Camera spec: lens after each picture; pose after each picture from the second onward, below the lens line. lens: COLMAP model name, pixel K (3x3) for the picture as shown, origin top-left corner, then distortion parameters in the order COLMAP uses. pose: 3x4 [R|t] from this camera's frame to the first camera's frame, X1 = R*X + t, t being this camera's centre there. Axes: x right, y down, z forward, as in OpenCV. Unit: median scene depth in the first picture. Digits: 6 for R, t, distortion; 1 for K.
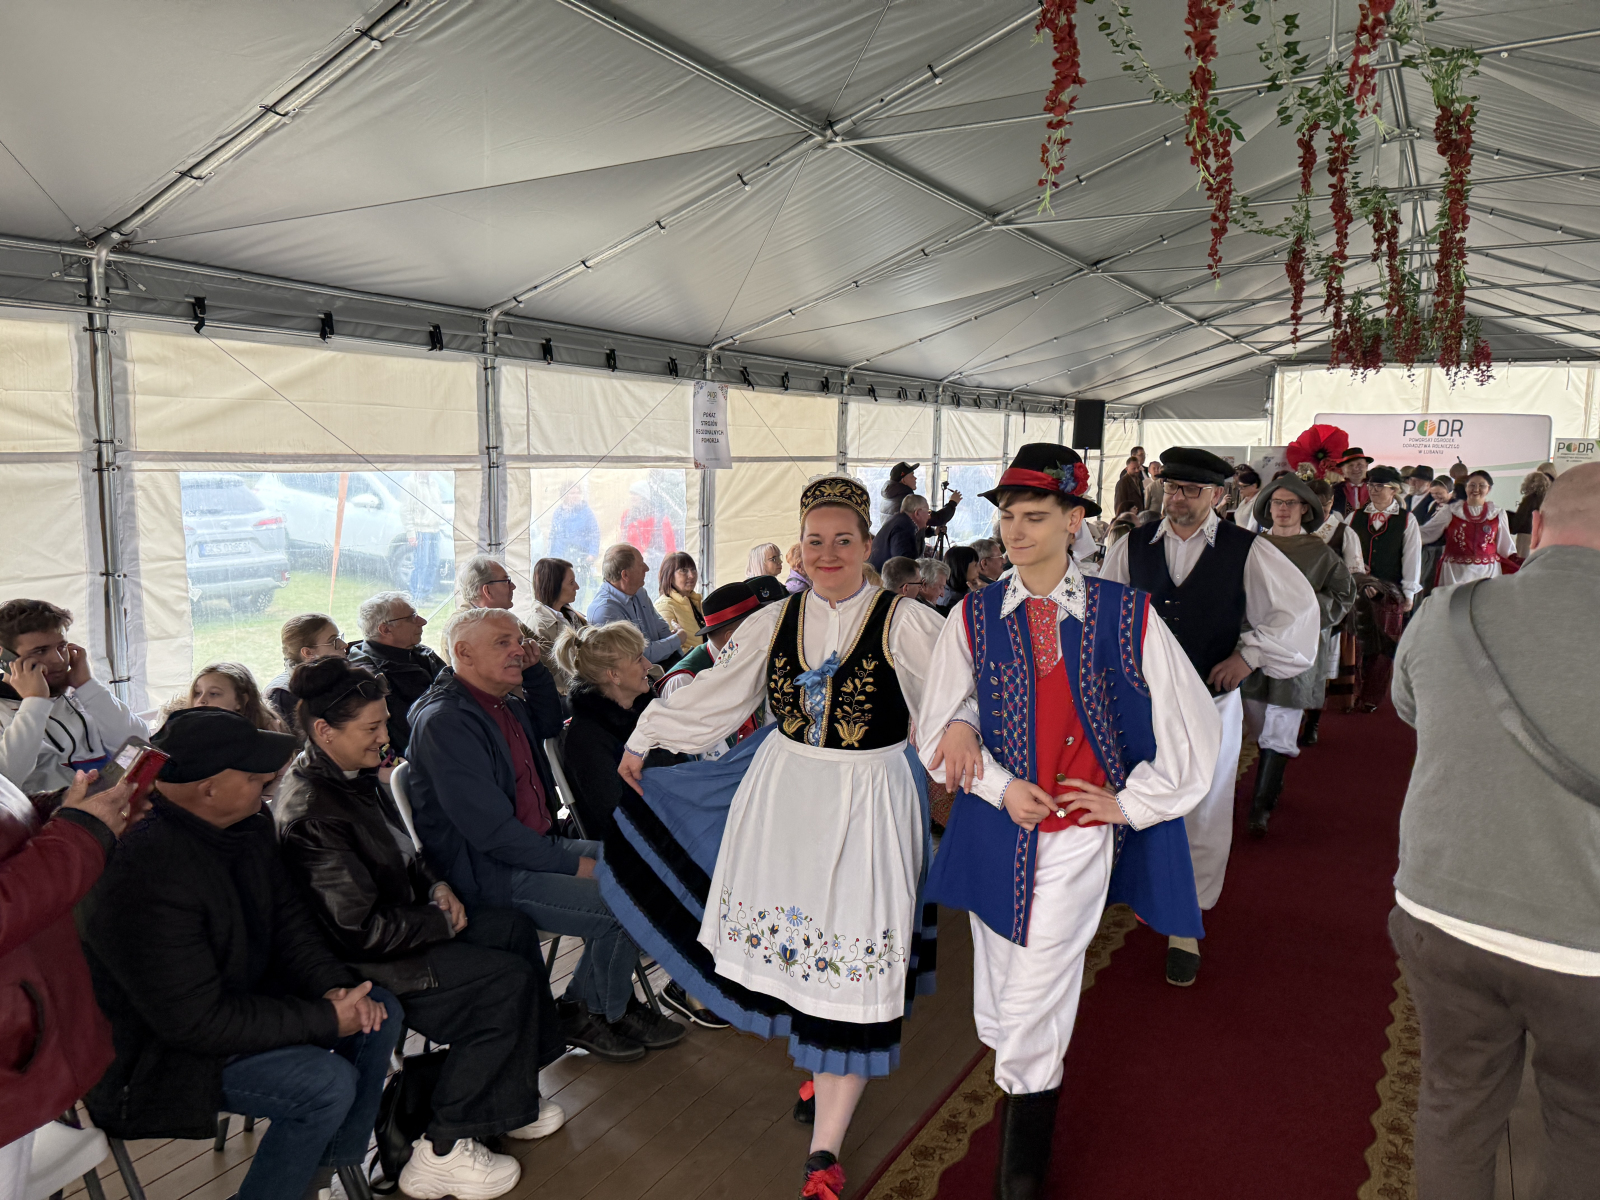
lens RADIAL K [[1156.7, 0, 796.3], [0, 1156.7, 626.7], [0, 0, 1]] dist [0.054750, -0.060893]
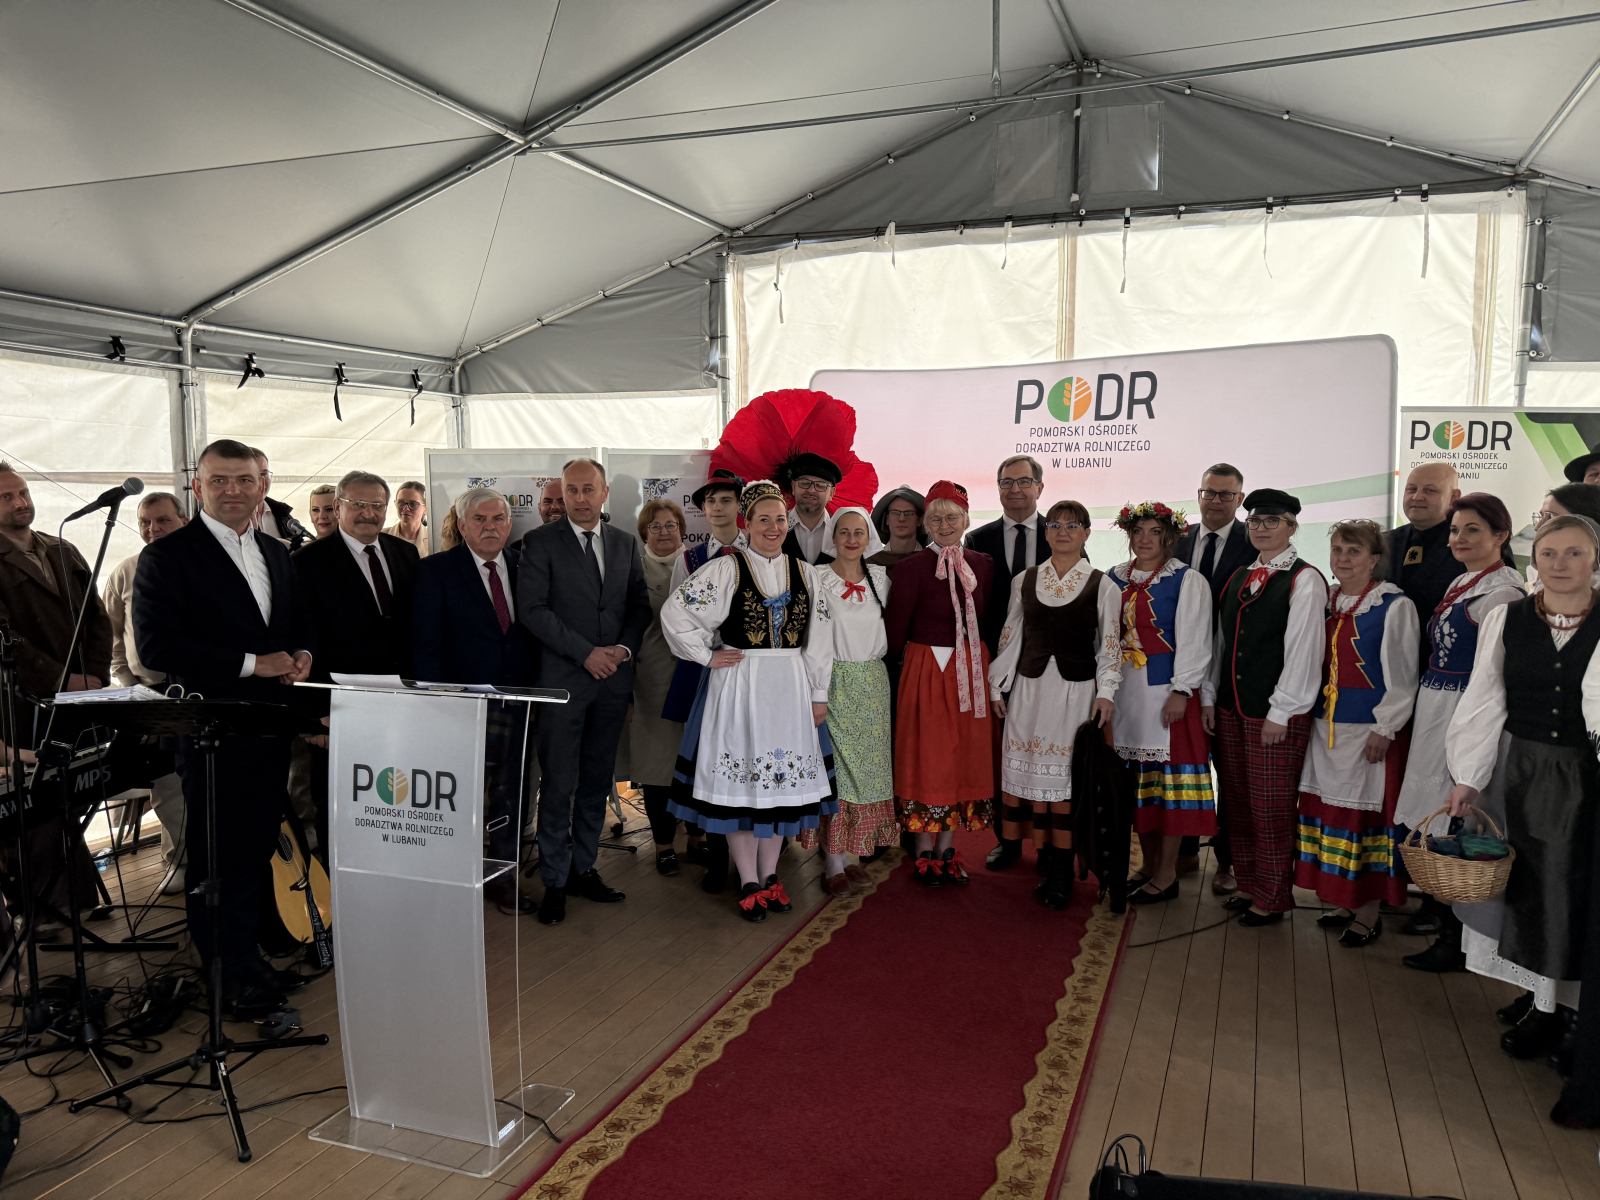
lens RADIAL K [[1156.7, 0, 805.9], [0, 1156.7, 622.5], [0, 0, 1]] dist [0.054750, -0.060893]
pose [[0.991315, -0.020459, 0.129908, 1.021861], [0.027136, 0.998389, -0.049832, -0.208490], [-0.128680, 0.052924, 0.990273, 1.631613]]
